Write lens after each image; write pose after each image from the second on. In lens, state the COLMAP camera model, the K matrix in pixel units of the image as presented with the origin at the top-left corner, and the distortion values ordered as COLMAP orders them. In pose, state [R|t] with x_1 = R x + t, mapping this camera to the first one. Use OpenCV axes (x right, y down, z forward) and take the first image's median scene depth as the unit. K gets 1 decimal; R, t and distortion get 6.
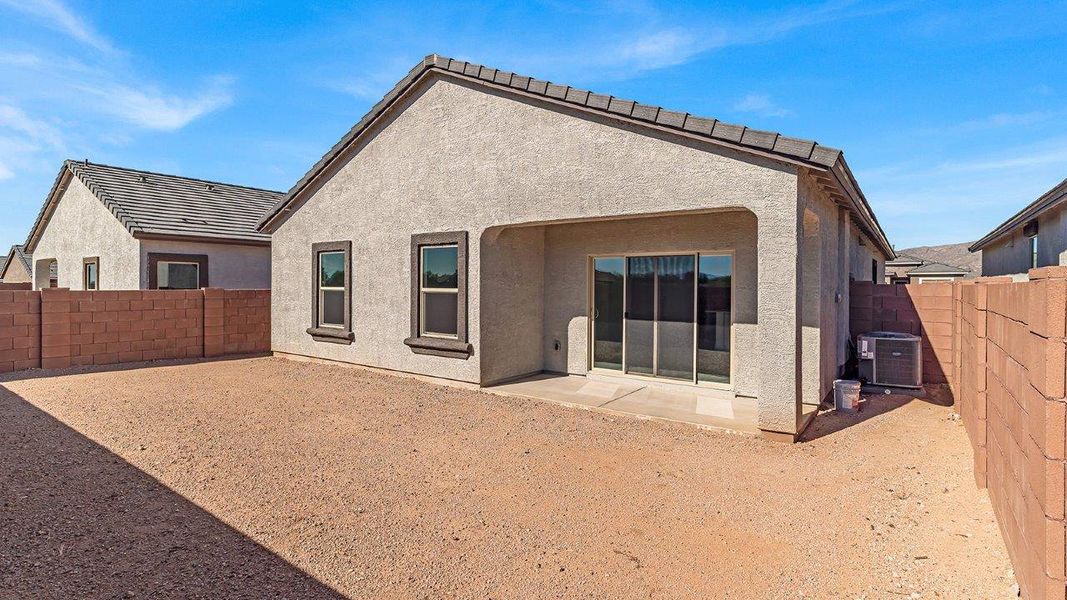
lens RADIAL K [[525.1, 0, 533.5], [0, 525.1, 300.0], [0, 0, 1]] dist [-0.000147, -0.000008]
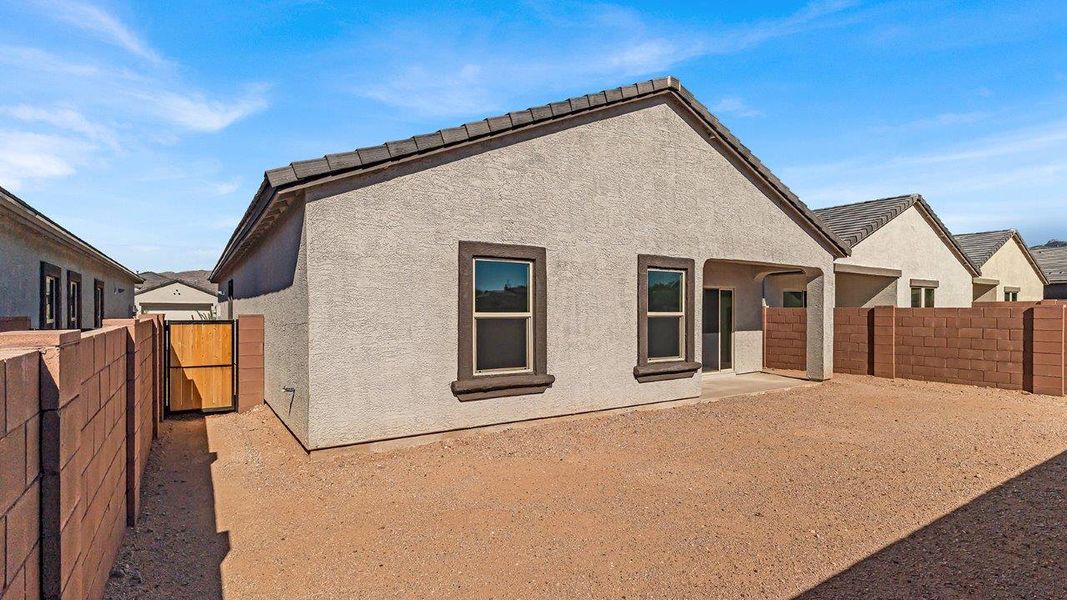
lens RADIAL K [[515.5, 0, 532.9], [0, 515.5, 313.8], [0, 0, 1]] dist [0.000642, 0.000046]
pose [[0.349160, -0.014208, 0.936955, -1.114765], [0.023742, 0.999698, 0.006311, -0.030106], [-0.936762, 0.020042, 0.349392, 0.844413]]
